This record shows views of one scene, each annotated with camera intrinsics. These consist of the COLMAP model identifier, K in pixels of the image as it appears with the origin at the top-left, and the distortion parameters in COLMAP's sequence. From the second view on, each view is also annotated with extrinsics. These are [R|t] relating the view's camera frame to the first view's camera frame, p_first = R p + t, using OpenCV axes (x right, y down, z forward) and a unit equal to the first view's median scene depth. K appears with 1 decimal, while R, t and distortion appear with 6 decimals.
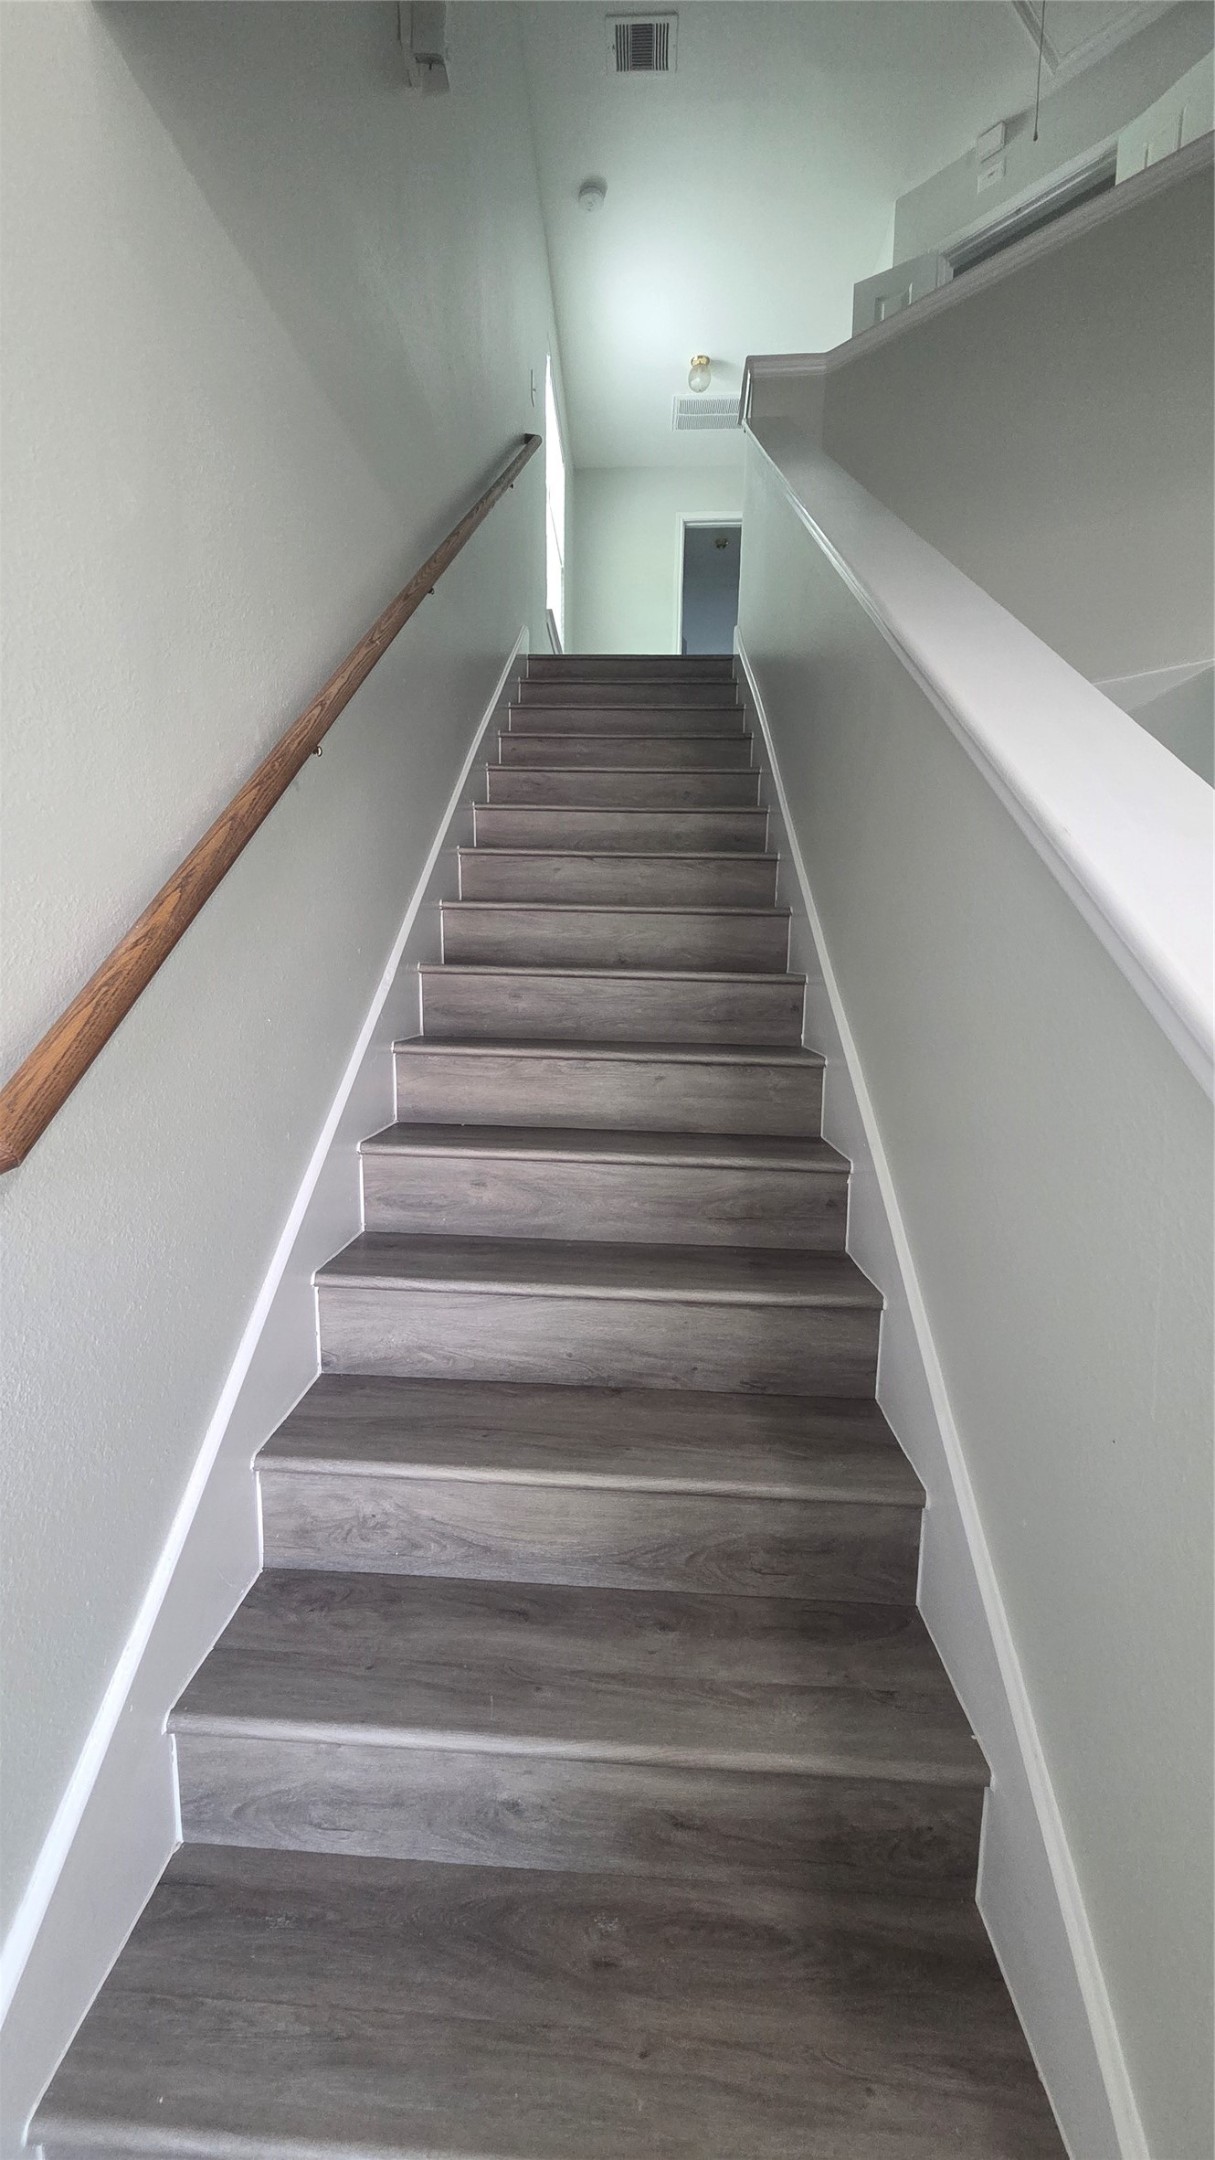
lens RADIAL K [[877.9, 0, 605.6], [0, 877.9, 1067.3], [0, 0, 1]] dist [0.000199, 0.000203]
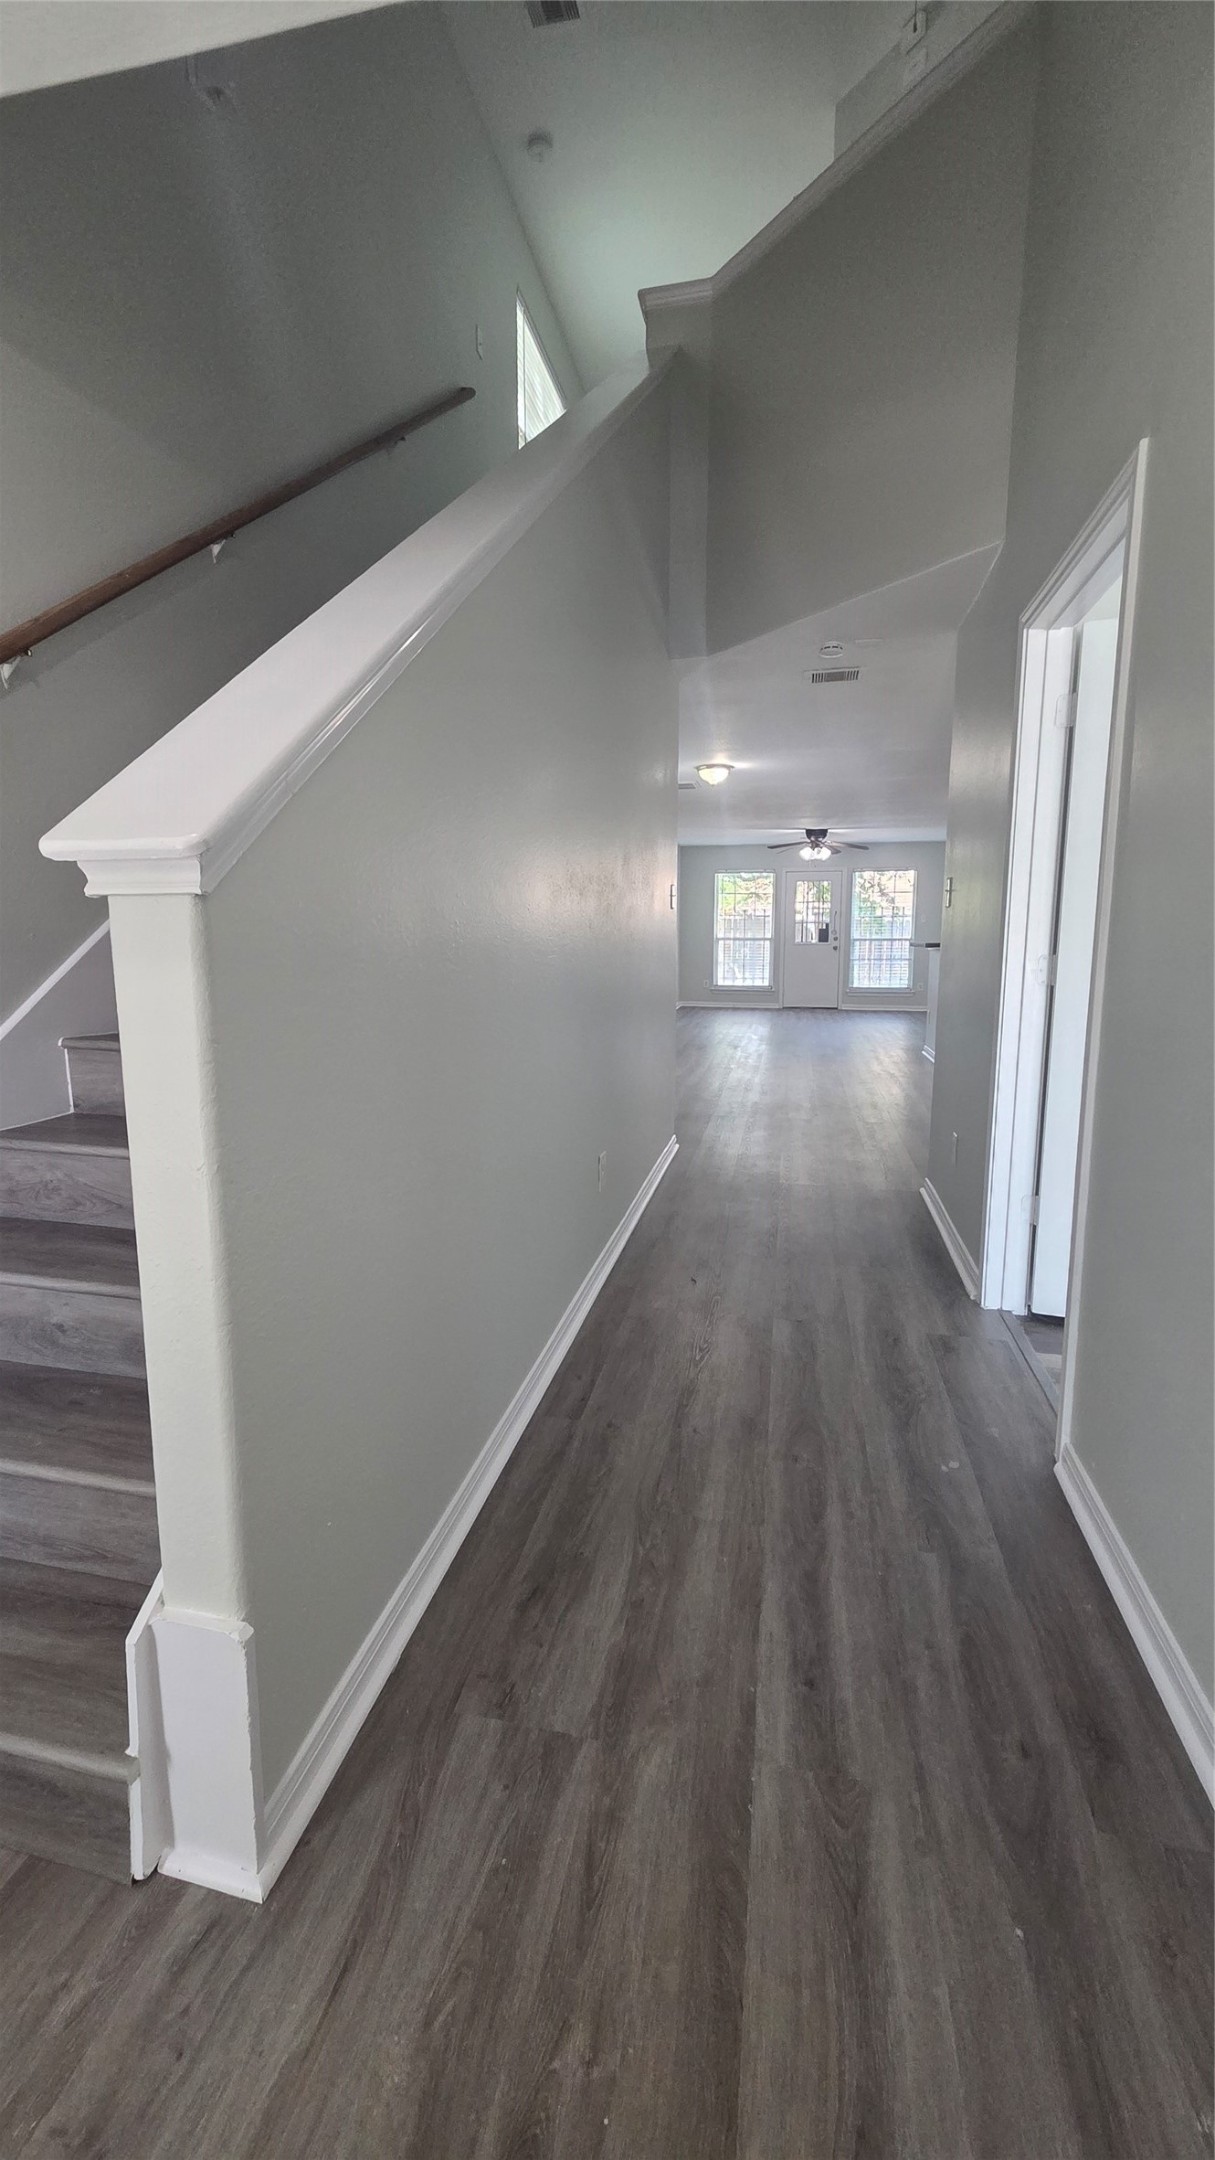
lens RADIAL K [[877.9, 0, 602.3], [0, 877.9, 1068.8], [0, 0, 1]] dist [0.000199, 0.000203]
pose [[0.986547, 0.014619, -0.162822, 0.873731], [-0.007578, 0.999012, 0.043785, 0.253373], [0.163302, -0.041963, 0.985683, -0.280664]]
